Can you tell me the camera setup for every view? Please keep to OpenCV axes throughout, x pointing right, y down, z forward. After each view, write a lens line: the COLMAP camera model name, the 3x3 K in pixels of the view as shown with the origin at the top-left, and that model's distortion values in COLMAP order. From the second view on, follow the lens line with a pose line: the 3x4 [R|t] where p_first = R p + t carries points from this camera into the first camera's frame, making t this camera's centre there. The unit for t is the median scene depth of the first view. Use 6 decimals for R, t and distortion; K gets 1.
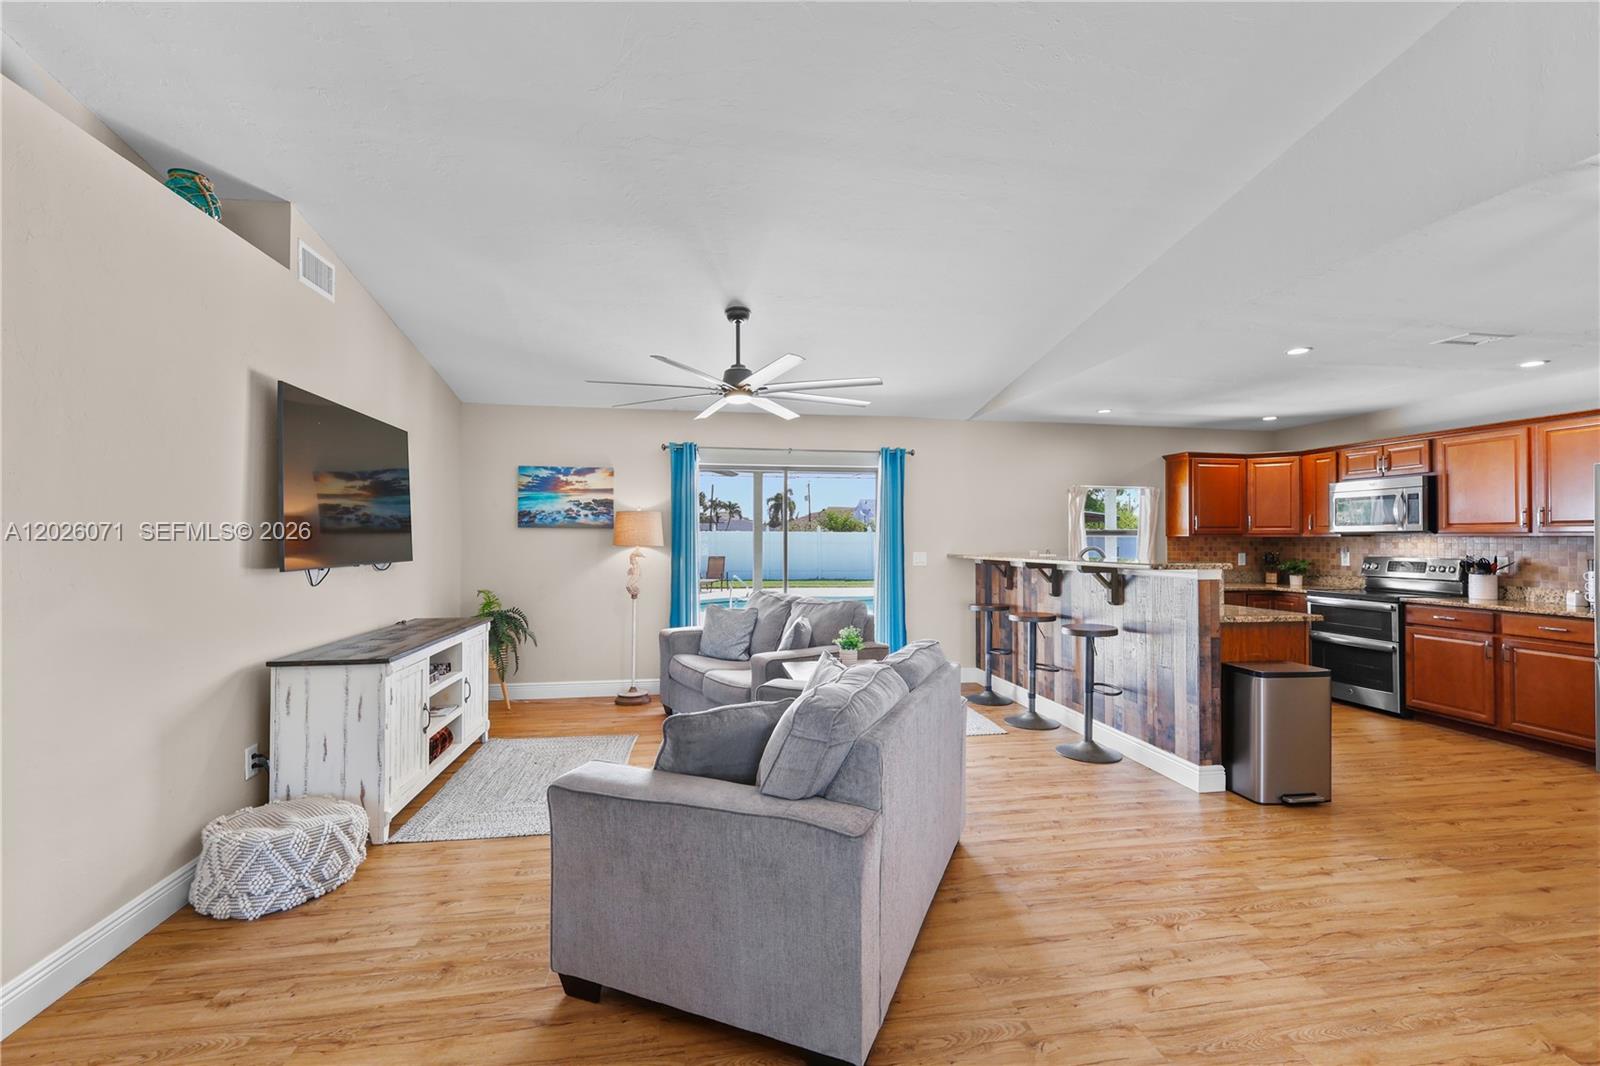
lens RADIAL K [[702.1, 0, 796.8], [0, 702.1, 526.8], [0, 0, 1]] dist [0.001555, 0.002846]
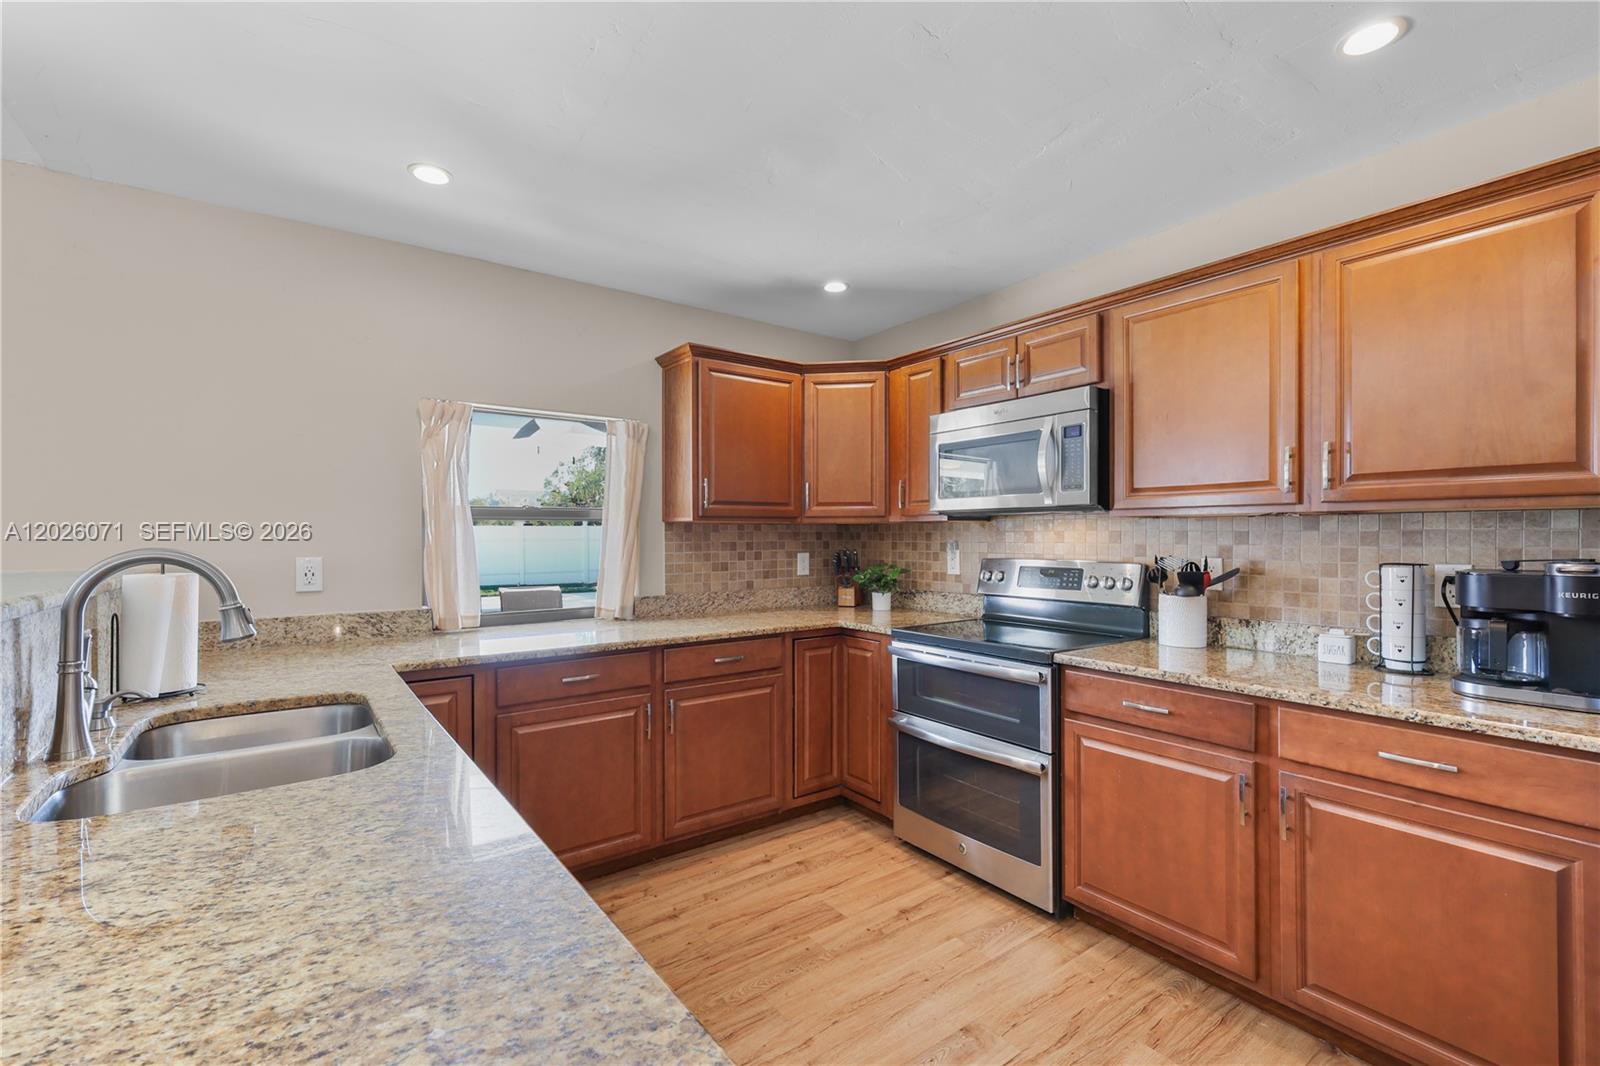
lens RADIAL K [[702.1, 0, 804.7], [0, 702.1, 534.1], [0, 0, 1]] dist [0.001555, 0.002846]
pose [[0.893213, -0.004911, 0.449608, 0.532978], [-0.002315, 0.999877, 0.015520, 0.019235], [-0.449629, -0.014904, 0.893091, 0.697574]]
